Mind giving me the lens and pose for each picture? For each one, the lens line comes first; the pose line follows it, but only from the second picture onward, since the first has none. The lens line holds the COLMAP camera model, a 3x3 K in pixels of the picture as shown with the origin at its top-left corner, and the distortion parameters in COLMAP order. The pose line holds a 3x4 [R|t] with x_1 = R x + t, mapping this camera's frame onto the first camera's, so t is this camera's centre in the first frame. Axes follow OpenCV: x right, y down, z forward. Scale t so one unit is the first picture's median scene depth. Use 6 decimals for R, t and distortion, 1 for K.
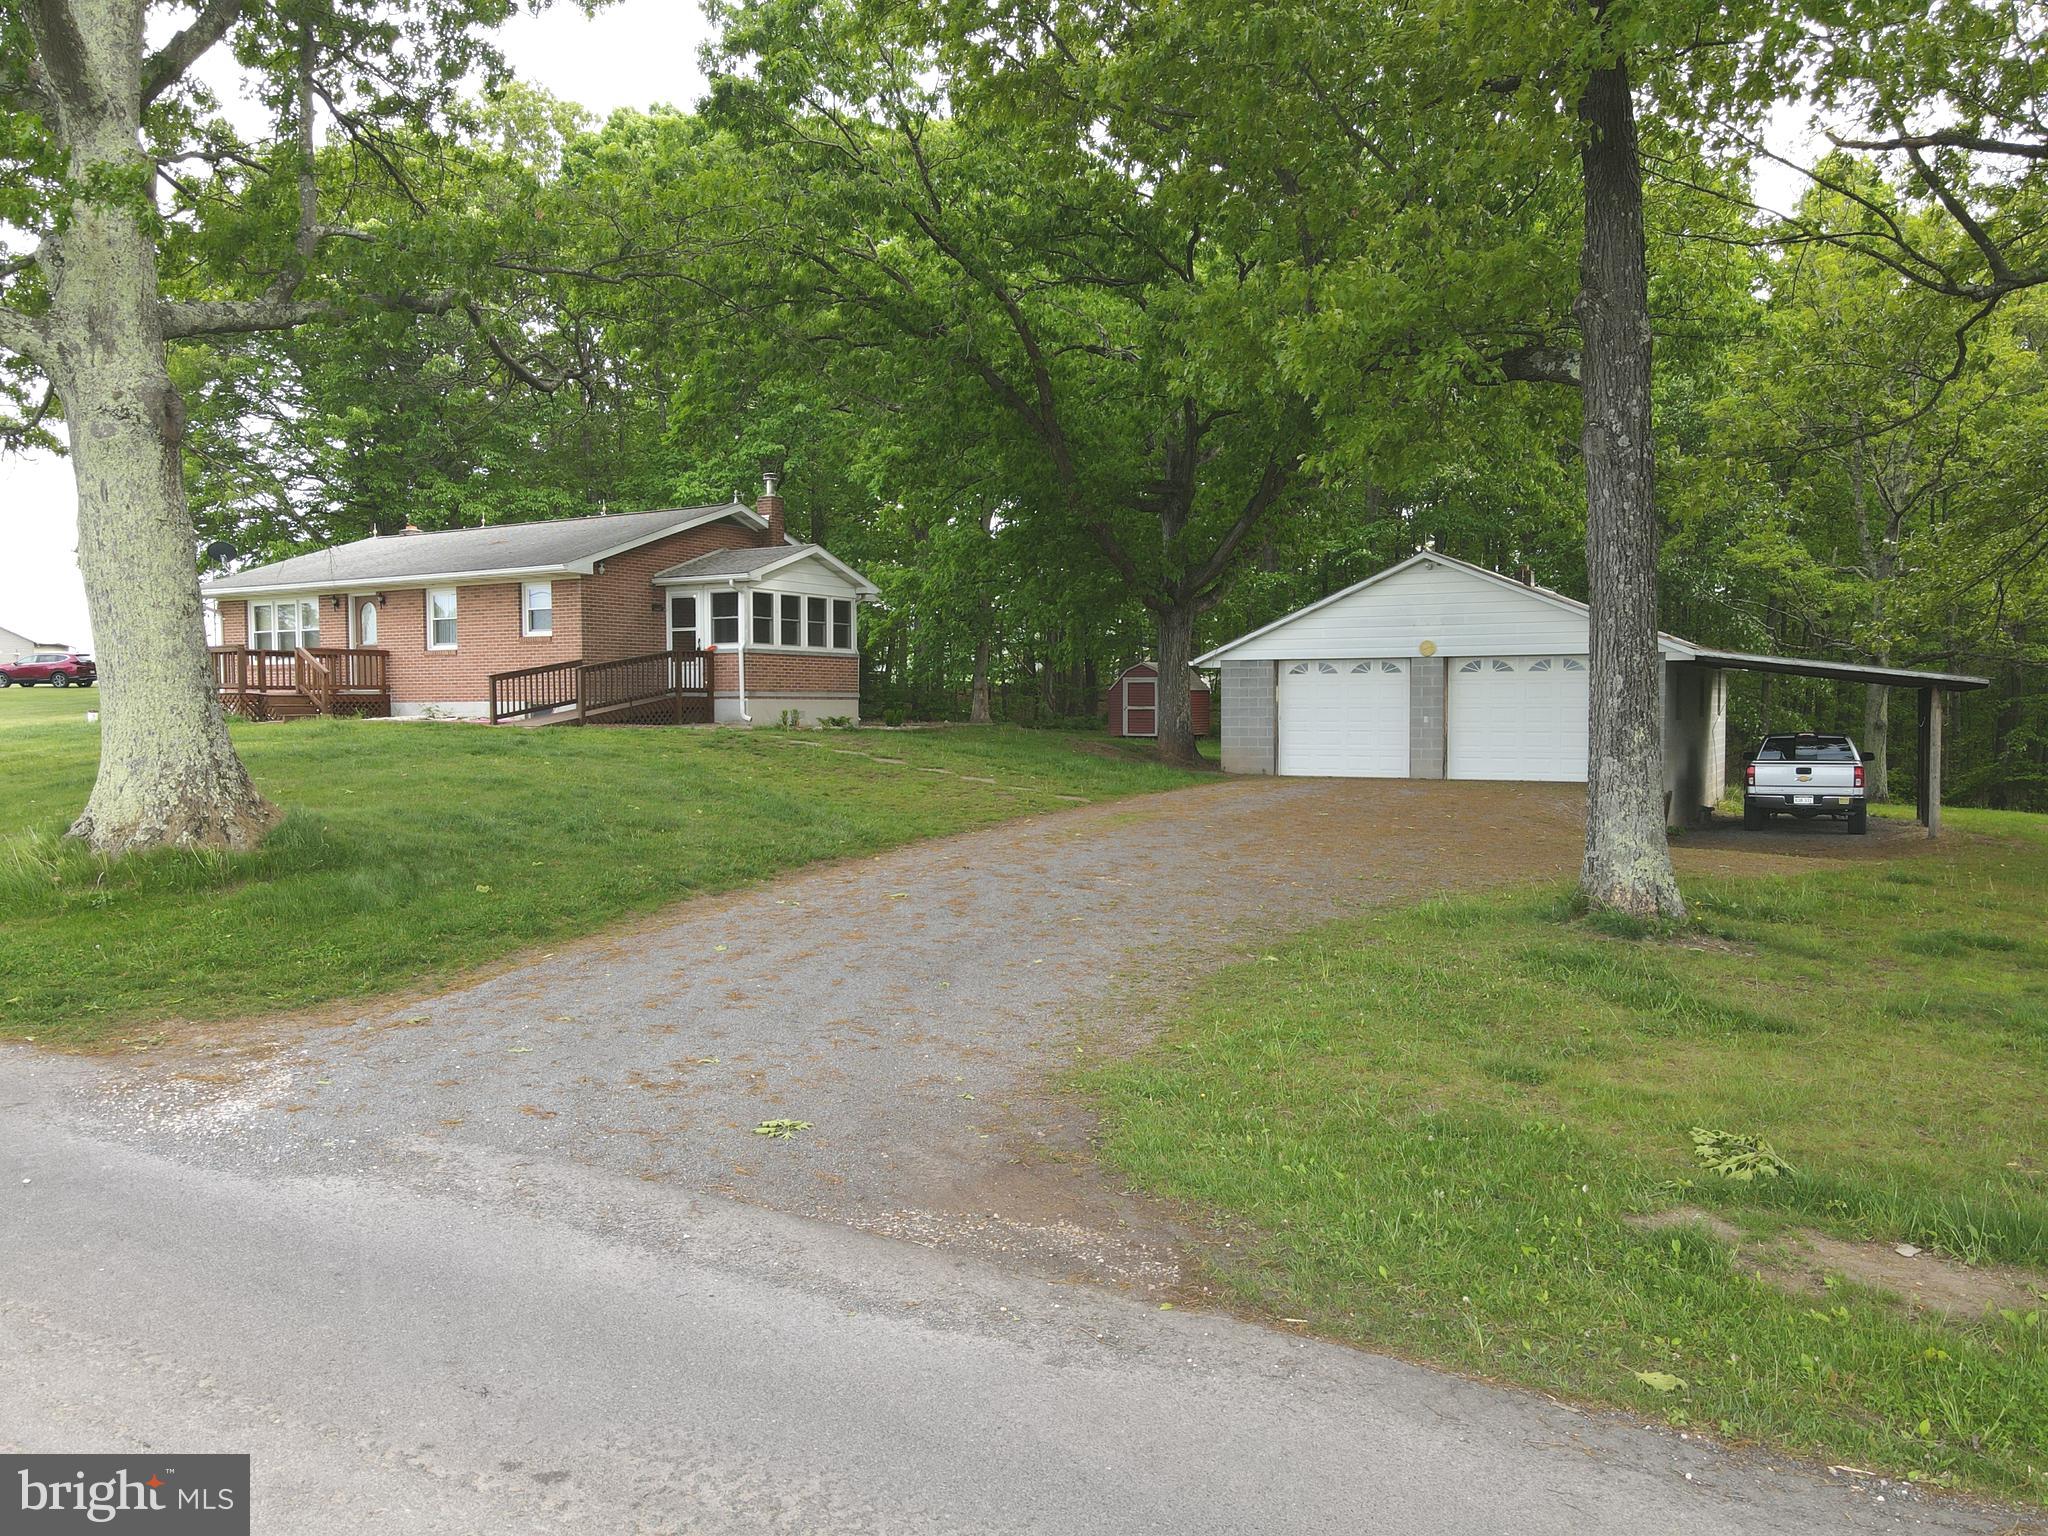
lens RADIAL K [[1513.4, 0, 1024.0], [0, 1513.4, 768.0], [0, 0, 1]] dist [-0.001589, 0.020203]
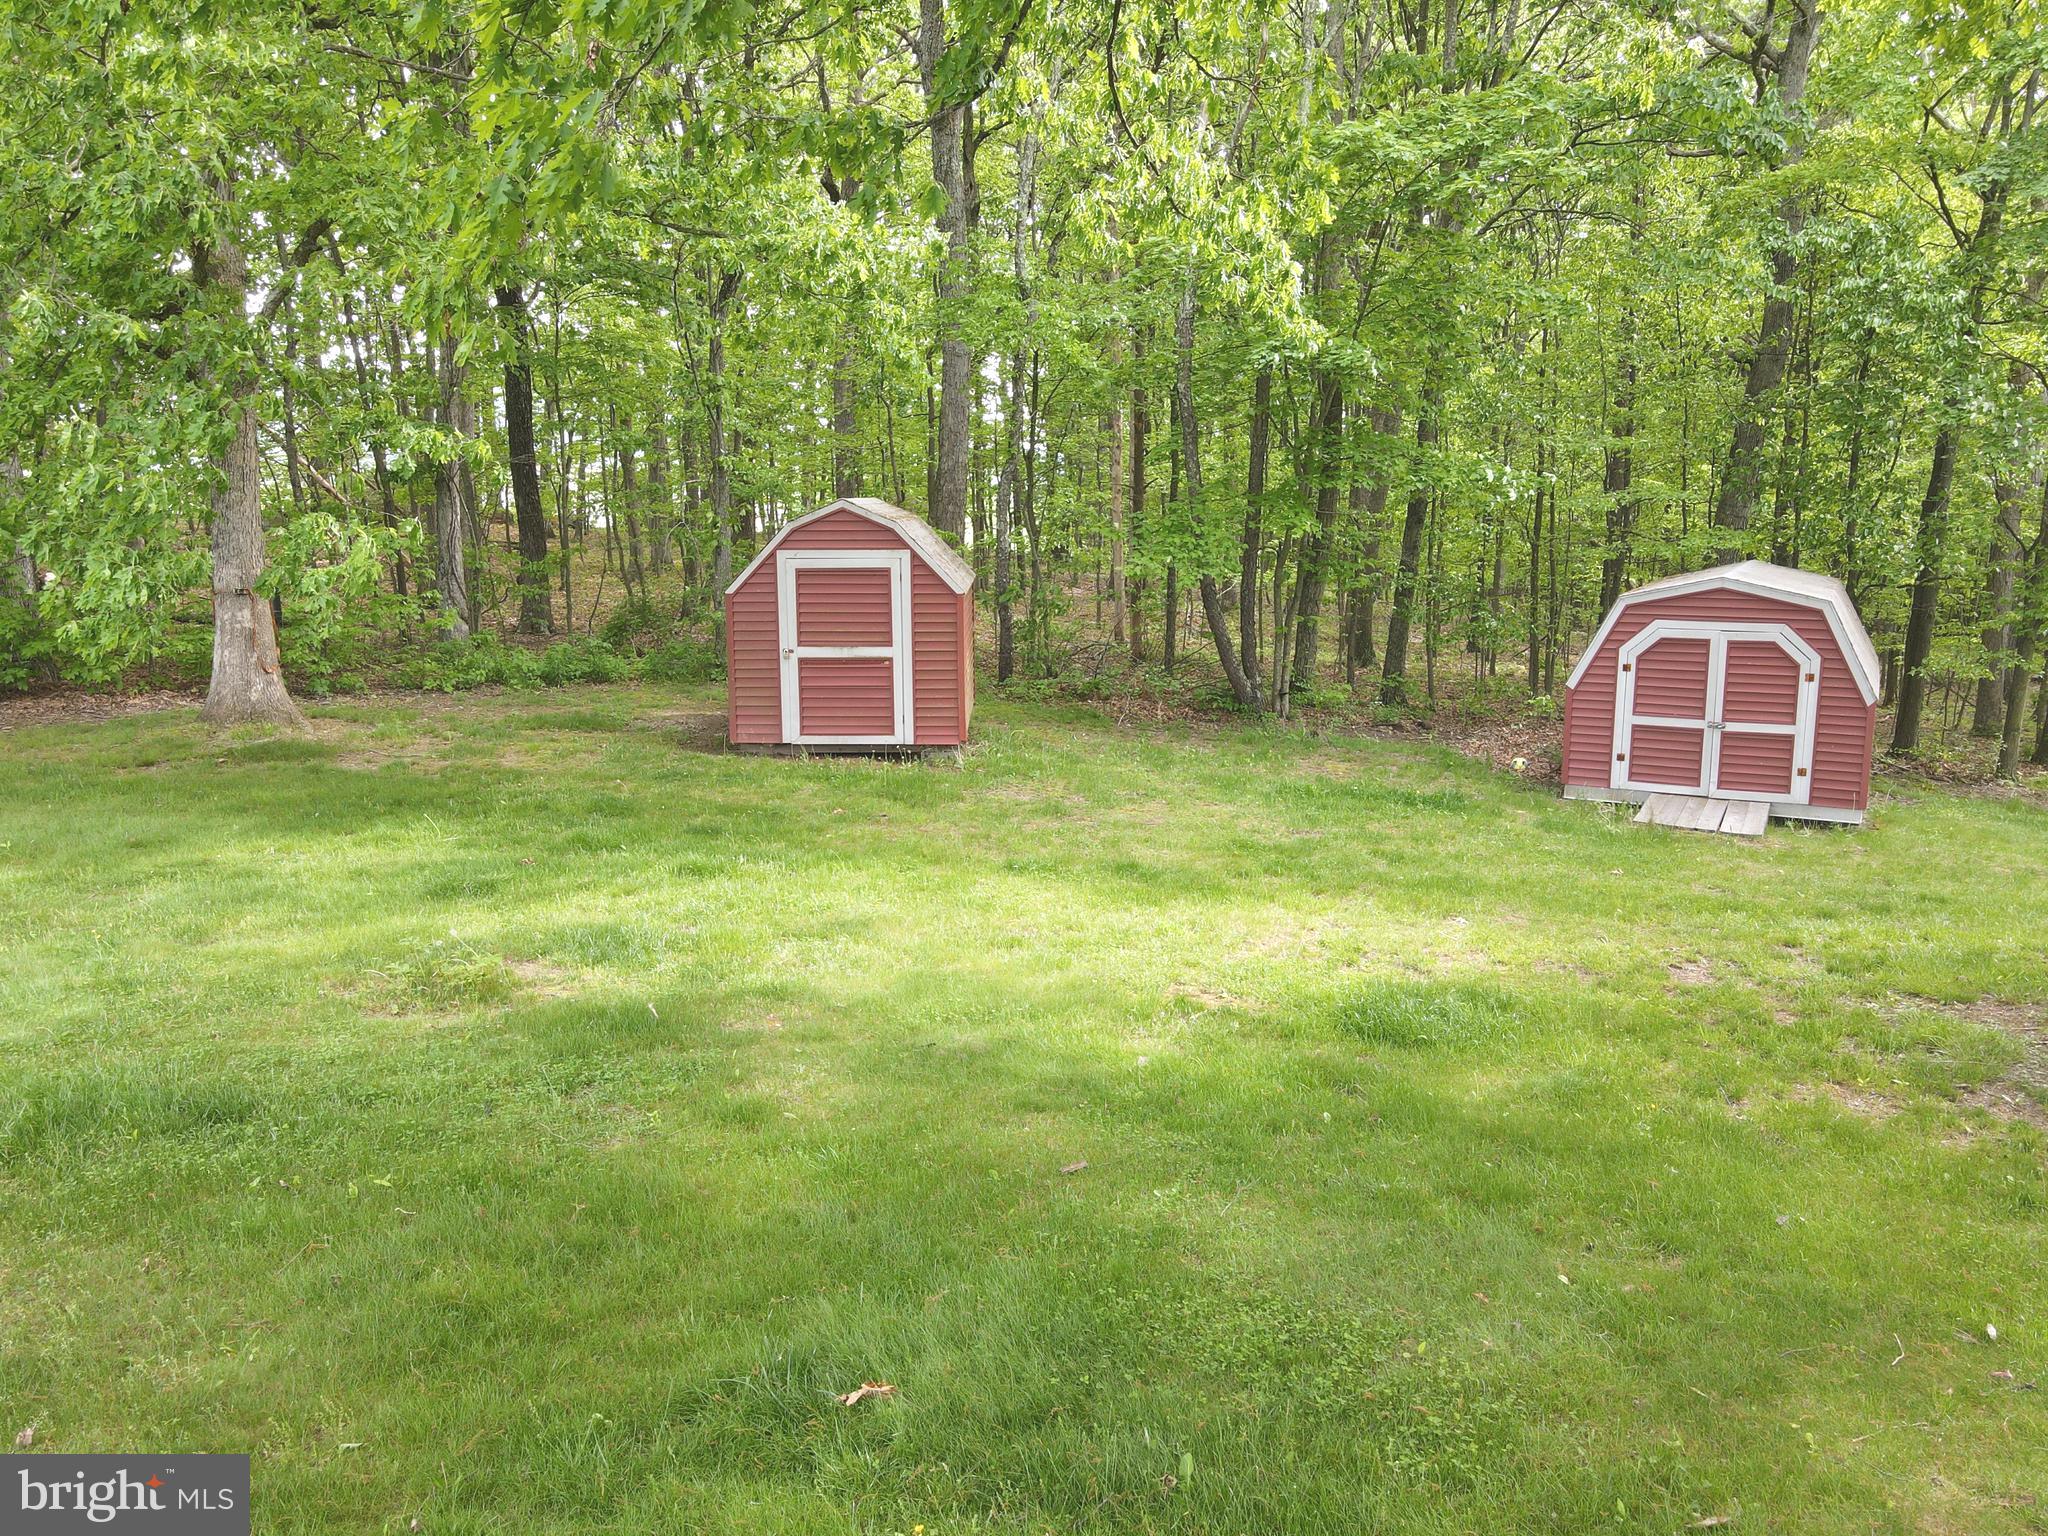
lens RADIAL K [[1513.4, 0, 1024.0], [0, 1513.4, 768.0], [0, 0, 1]] dist [-0.001589, 0.020203]
pose [[0.897422, -0.079594, 0.433935, -0.042894], [0.023331, 0.990777, 0.133482, -0.101339], [-0.440557, -0.109665, 0.891001, 1.267182]]
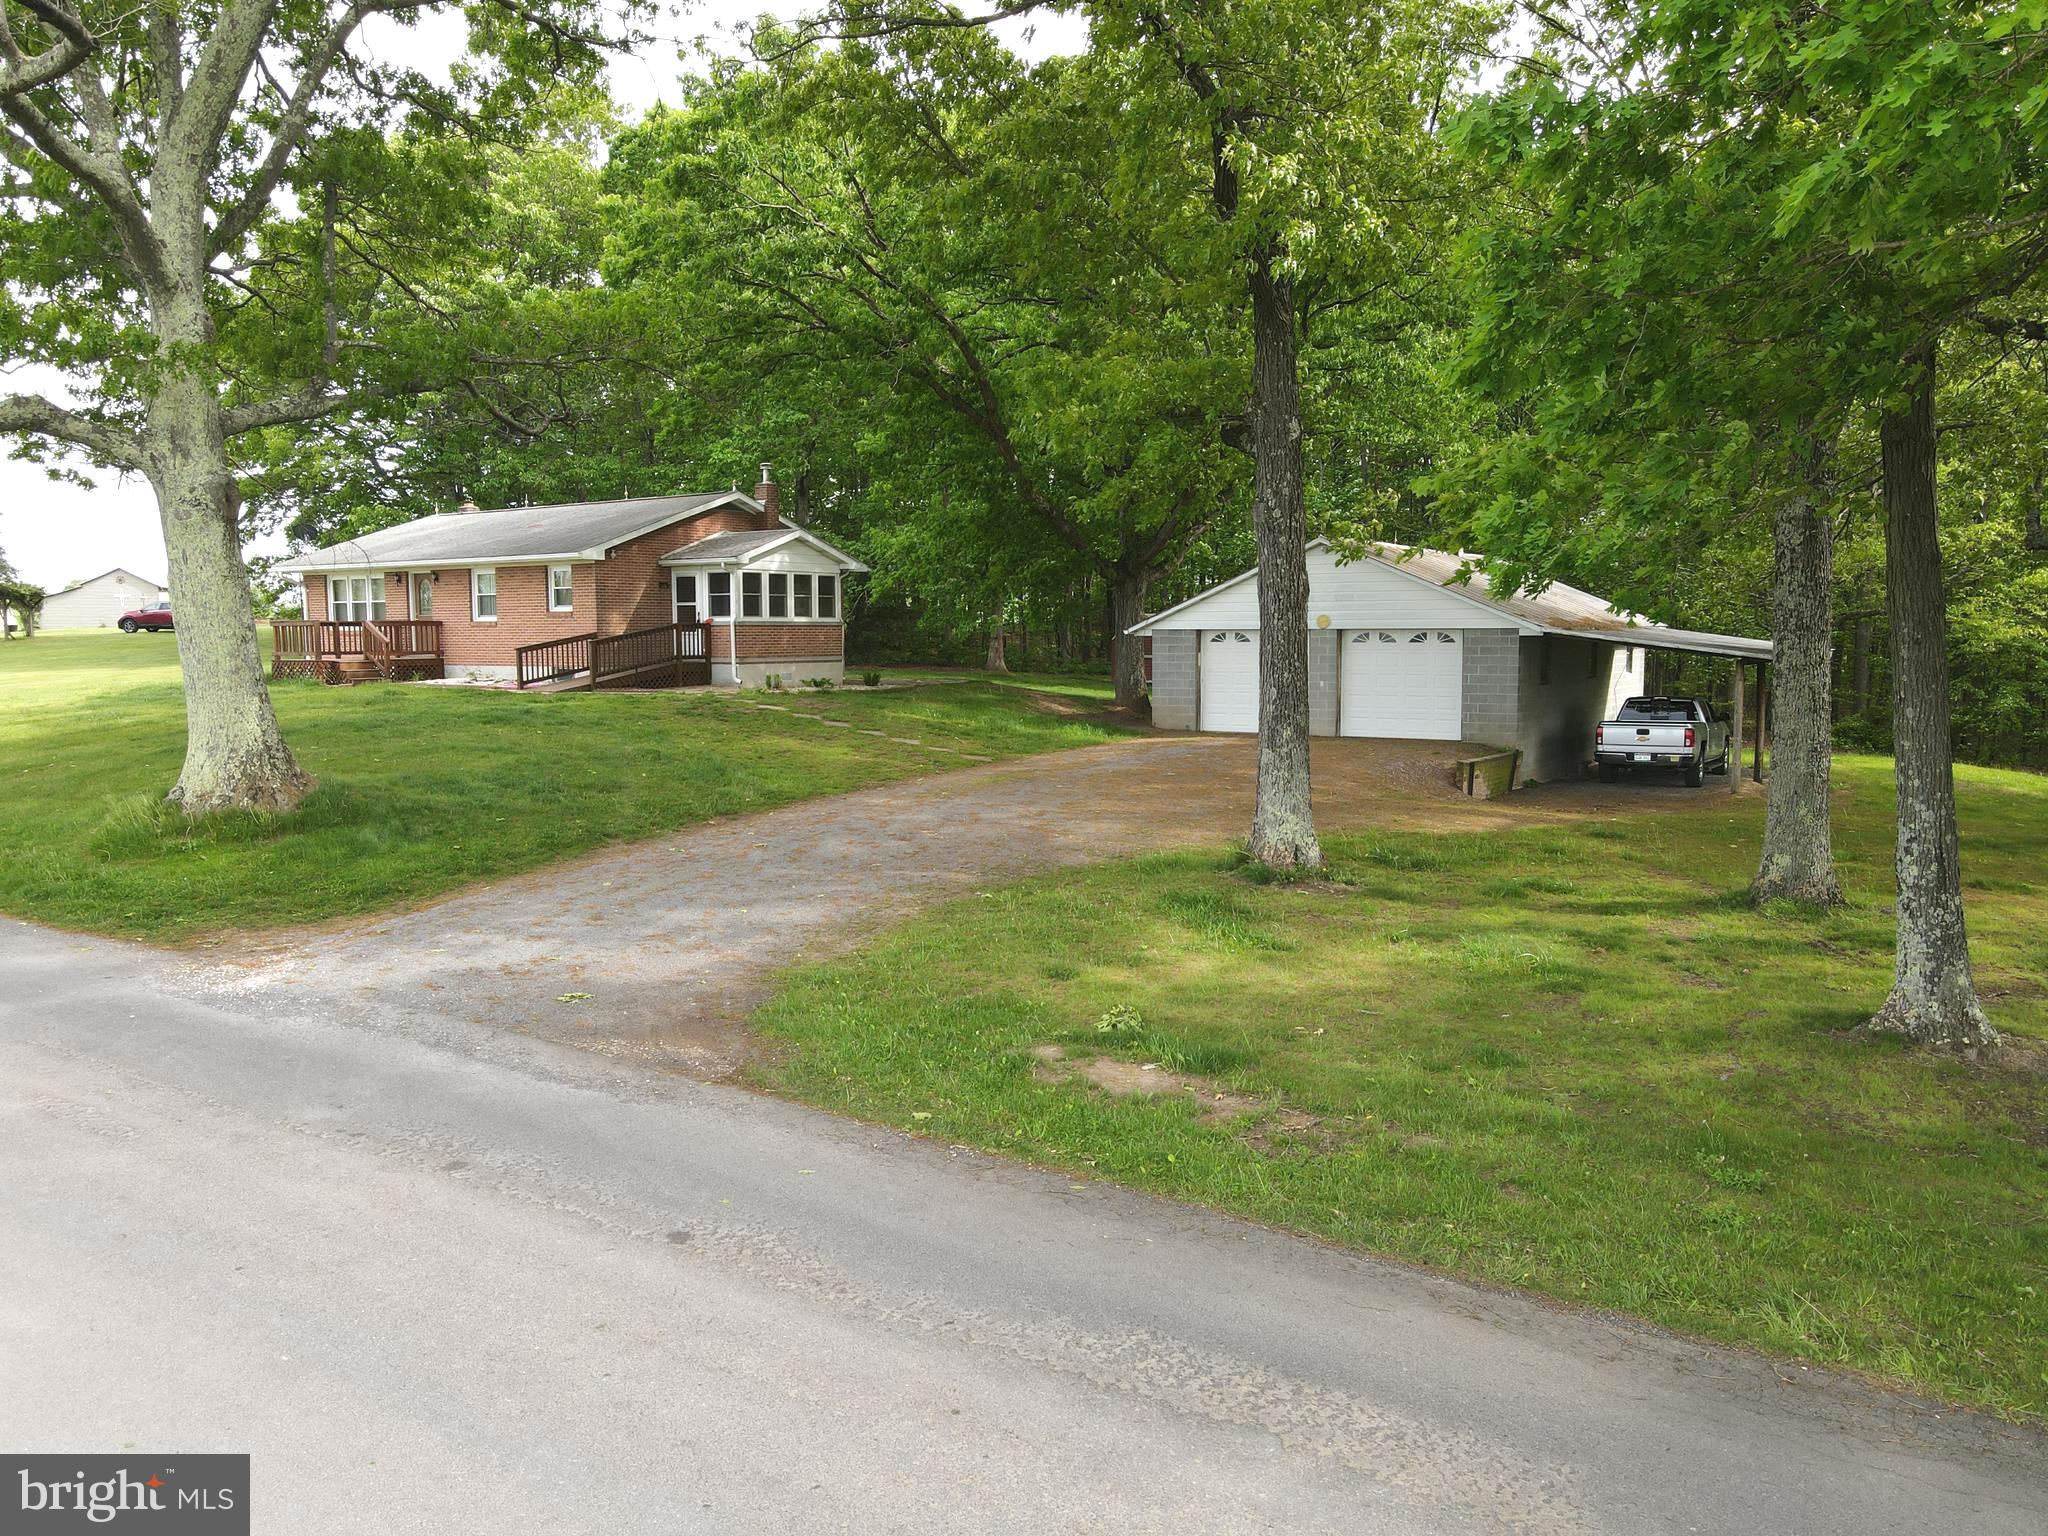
lens RADIAL K [[1513.4, 0, 1024.0], [0, 1513.4, 768.0], [0, 0, 1]] dist [-0.001589, 0.020203]
pose [[0.998003, 0.005342, -0.062932, 0.111434], [-0.002207, 0.998758, 0.049780, -0.024588], [0.063120, -0.049542, 0.996776, -0.155361]]
